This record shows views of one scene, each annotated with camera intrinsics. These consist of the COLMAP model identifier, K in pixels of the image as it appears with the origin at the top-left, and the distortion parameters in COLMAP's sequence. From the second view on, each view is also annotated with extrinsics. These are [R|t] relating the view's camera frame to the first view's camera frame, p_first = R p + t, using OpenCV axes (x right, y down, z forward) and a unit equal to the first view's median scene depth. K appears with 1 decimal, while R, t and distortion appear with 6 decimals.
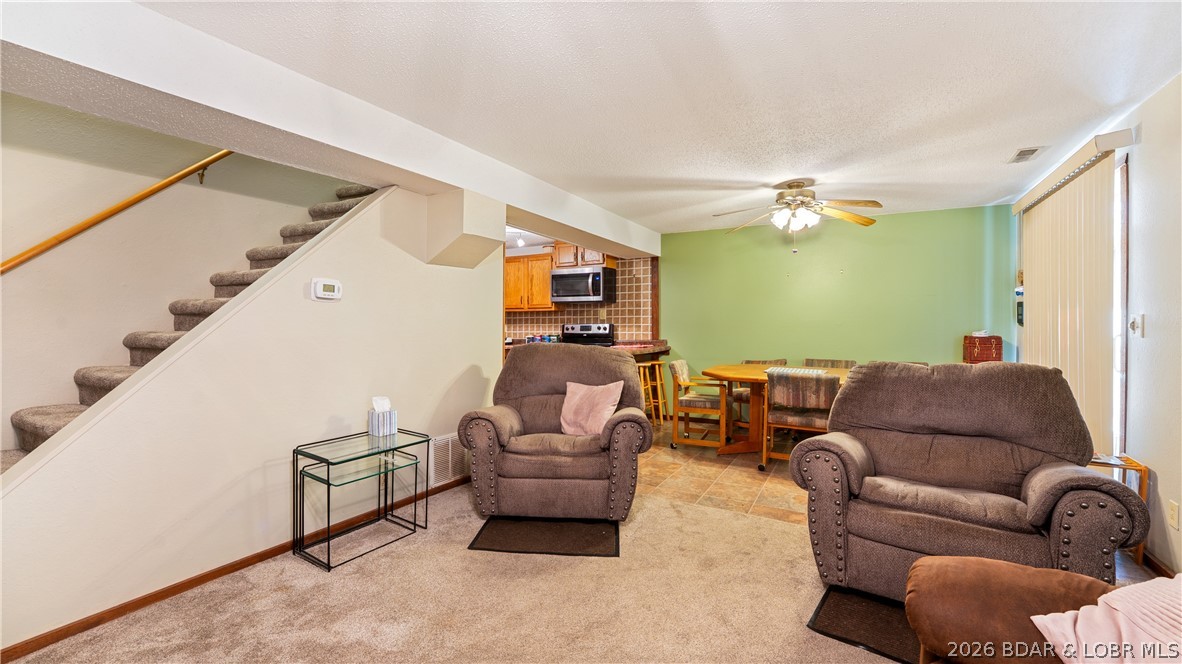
lens RADIAL K [[487.6, 0, 587.0], [0, 487.6, 327.3], [0, 0, 1]] dist [-0.014656, -0.000028]
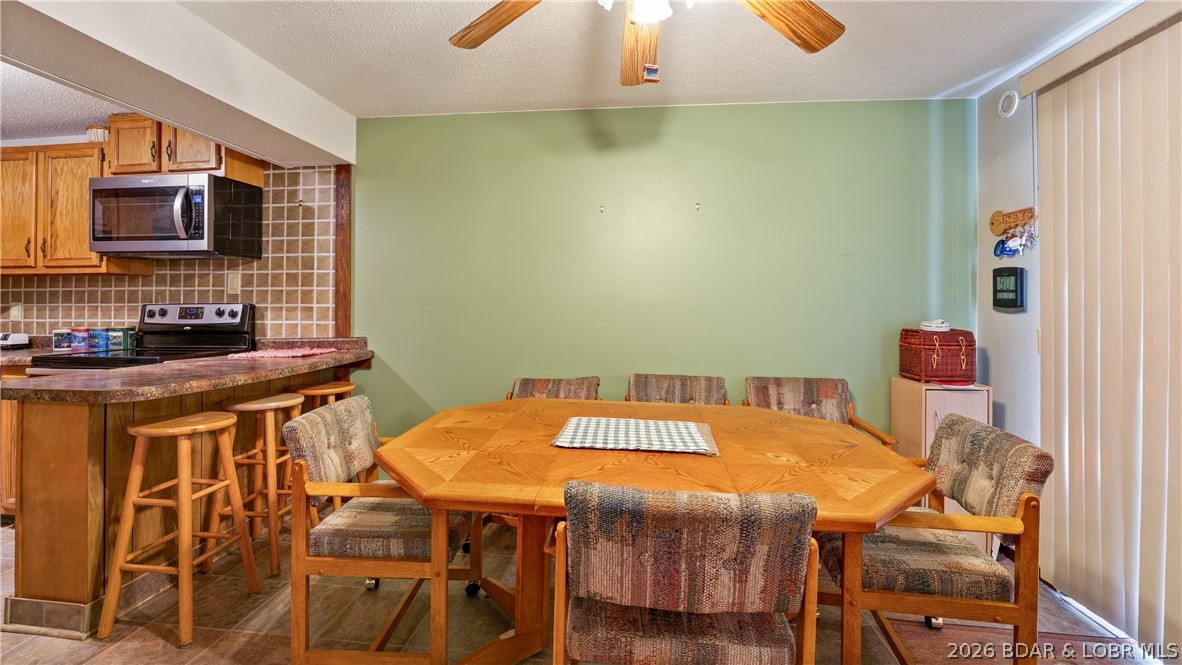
lens RADIAL K [[500.8, 0, 583.8], [0, 500.8, 306.2], [0, 0, 1]] dist [-0.039946, 0.007328]
pose [[0.921029, 0.002754, 0.389484, 0.165174], [-0.001983, 0.999995, -0.002383, -0.004128], [-0.389489, 0.001423, 0.921030, 0.449750]]
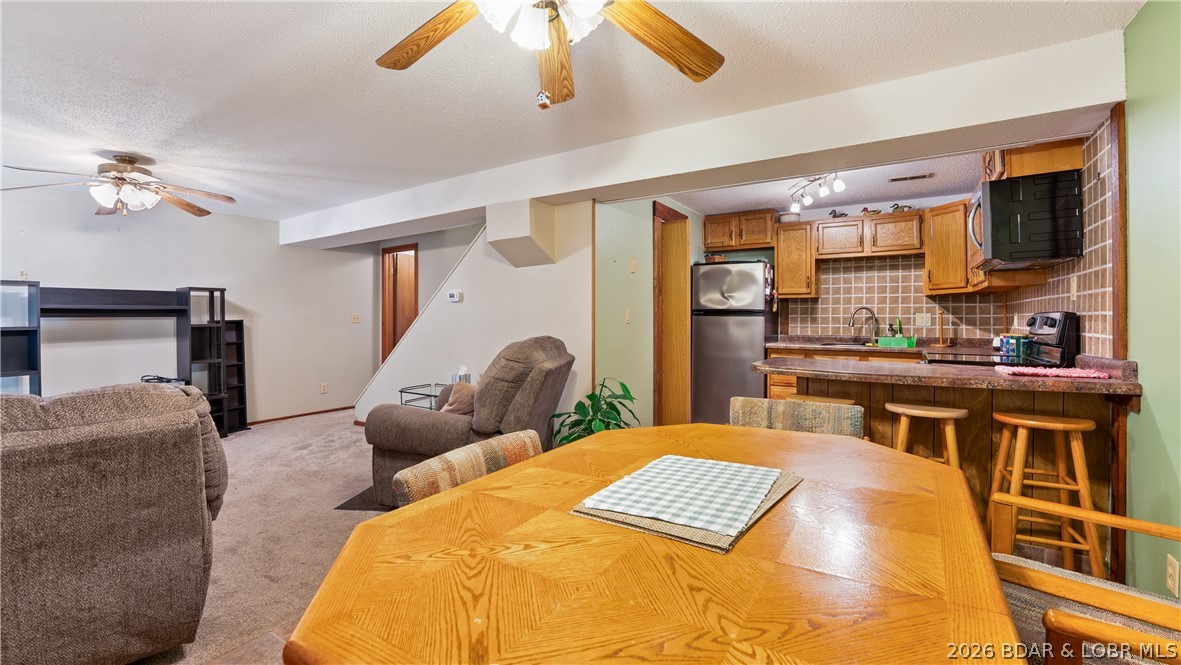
lens RADIAL K [[496.6, 0, 579.8], [0, 496.6, 310.7], [0, 0, 1]] dist [-0.019141, -0.000070]
pose [[-0.073558, -0.012027, -0.997218, 0.478869], [-0.000880, 0.999928, -0.011995, -0.002849], [0.997291, -0.000005, -0.073563, 0.650787]]
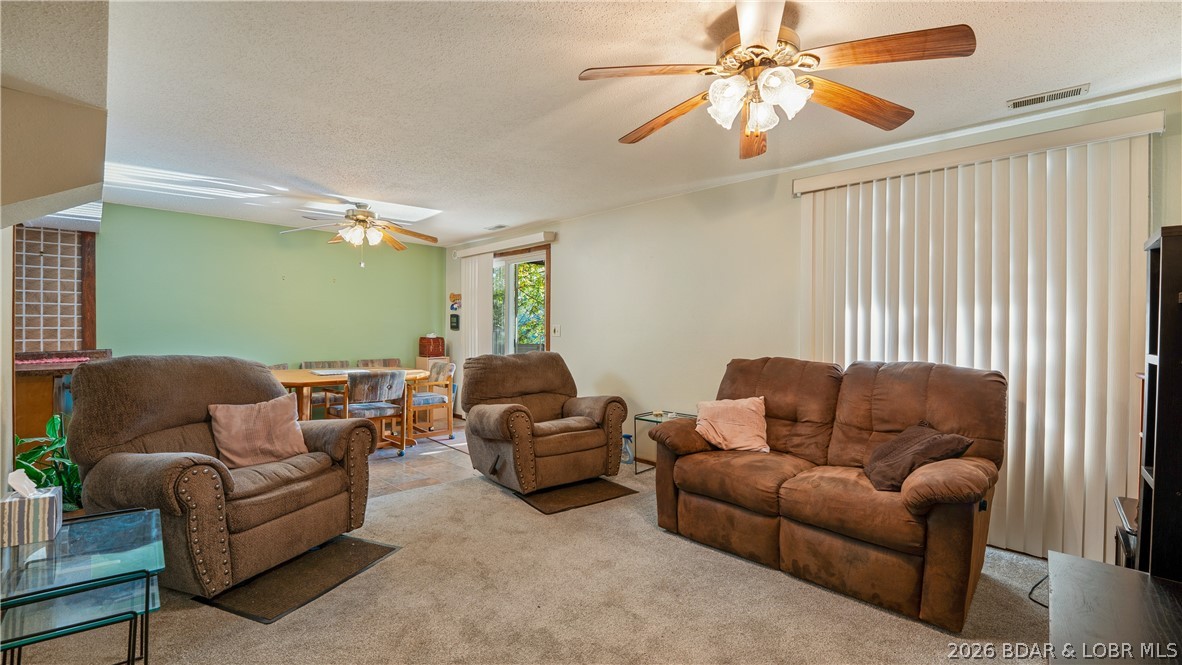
lens RADIAL K [[502.4, 0, 571.8], [0, 502.4, 330.9], [0, 0, 1]] dist [-0.014650, 0.000018]
pose [[0.290067, -0.004020, 0.956998, -0.335947], [0.000049, 0.999991, 0.004185, -0.004329], [-0.957006, -0.001167, 0.290065, 0.121832]]
